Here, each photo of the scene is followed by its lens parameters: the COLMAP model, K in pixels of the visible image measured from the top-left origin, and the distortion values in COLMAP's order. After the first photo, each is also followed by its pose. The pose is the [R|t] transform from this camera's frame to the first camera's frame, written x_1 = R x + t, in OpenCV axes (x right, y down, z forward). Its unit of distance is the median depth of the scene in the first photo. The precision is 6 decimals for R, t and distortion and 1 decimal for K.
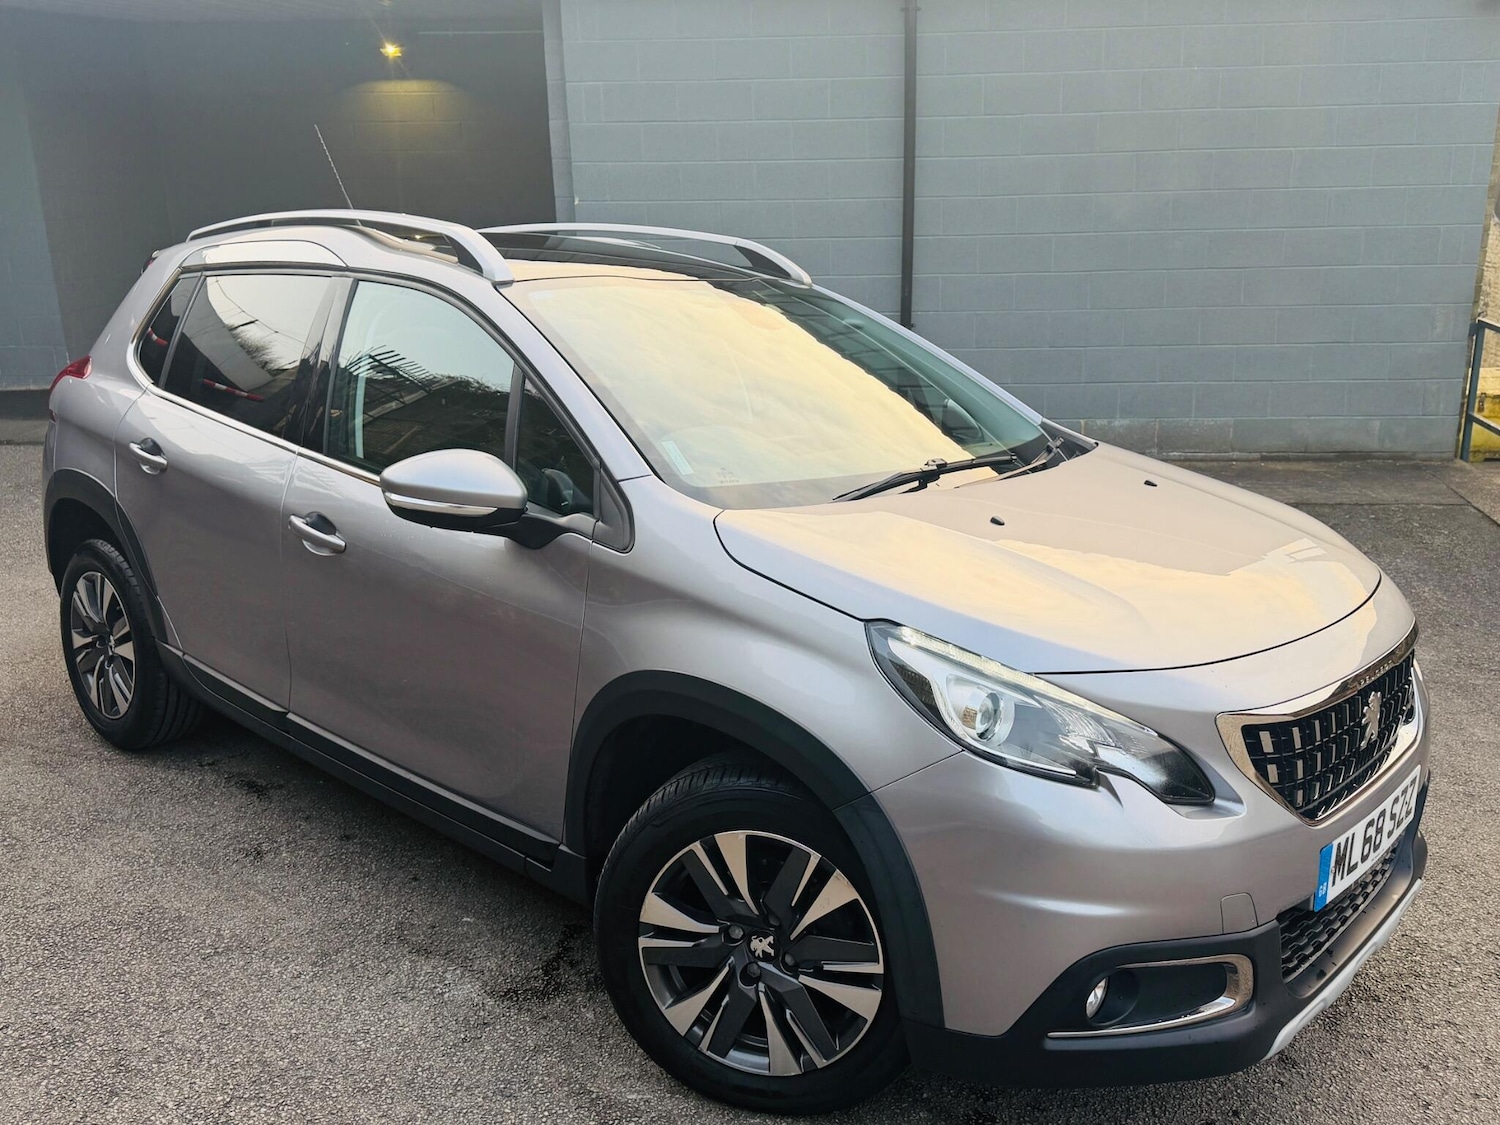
lens RADIAL K [[1095.7, 0, 748.1], [0, 1095.7, 521.2], [0, 0, 1]] dist [0.008258, -0.049286]
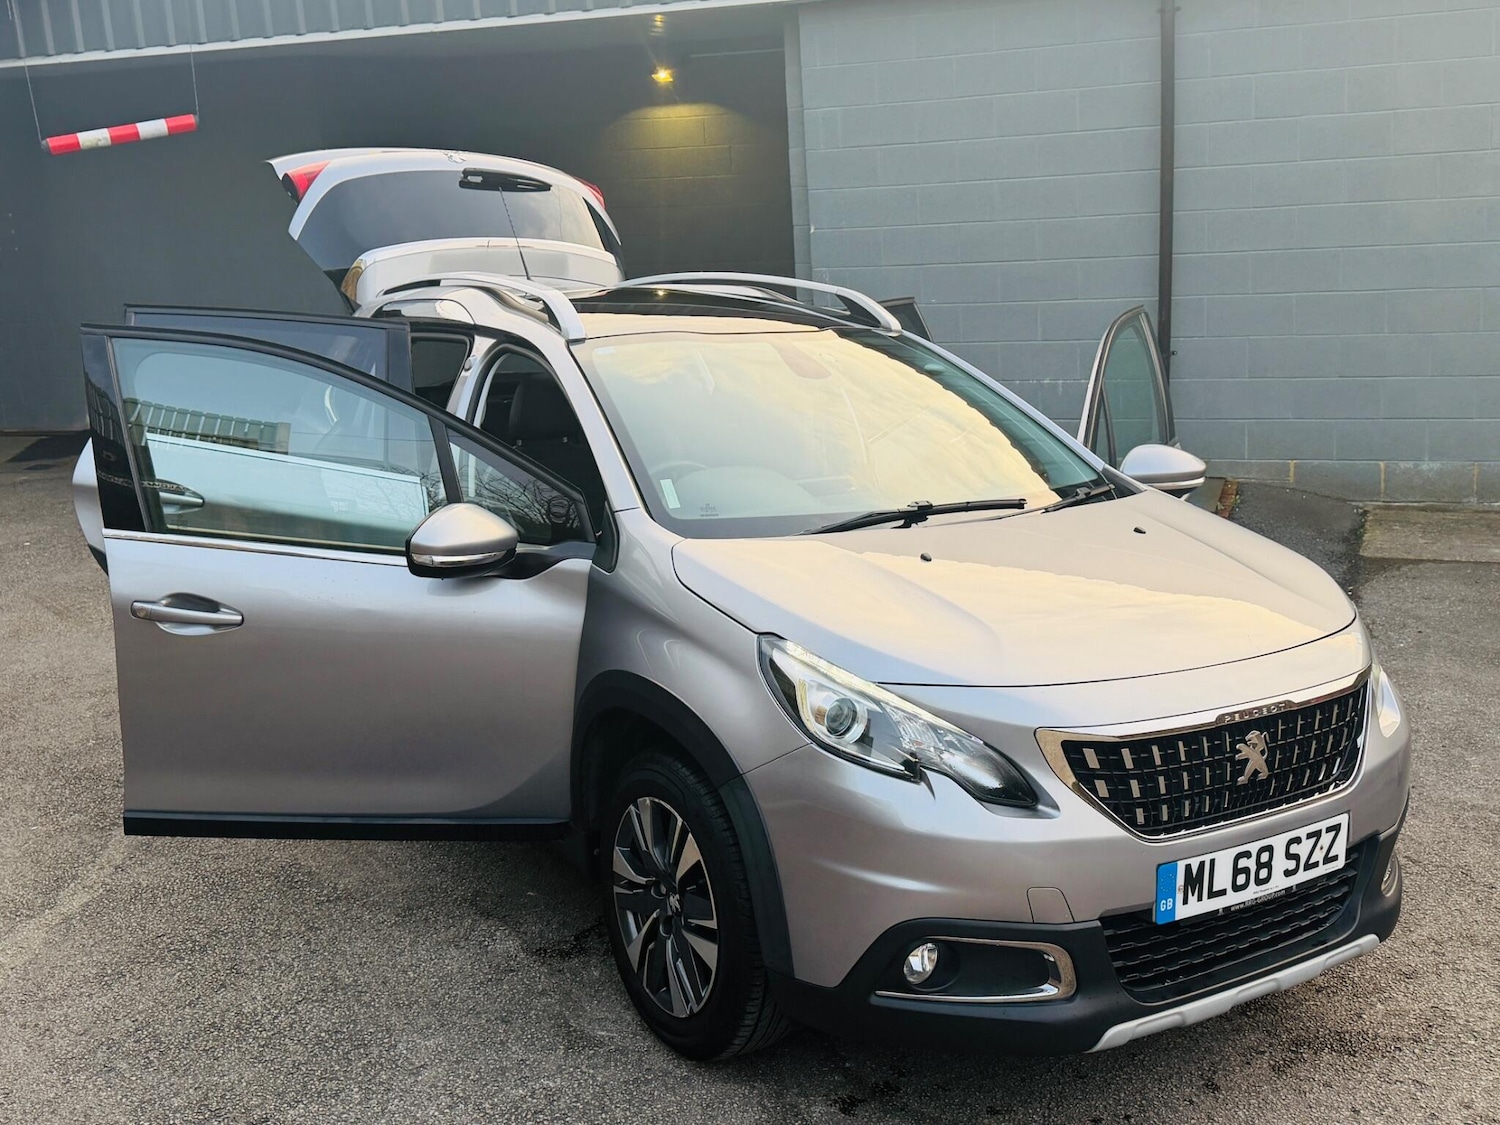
lens RADIAL K [[1222.7, 0, 752.8], [0, 1222.7, 525.0], [0, 0, 1]] dist [0.009734, -0.016277]
pose [[0.967590, 0.028239, -0.250941, 0.392640], [-0.036465, 0.998937, -0.028193, 0.009439], [0.249878, 0.036430, 0.967592, -0.270699]]
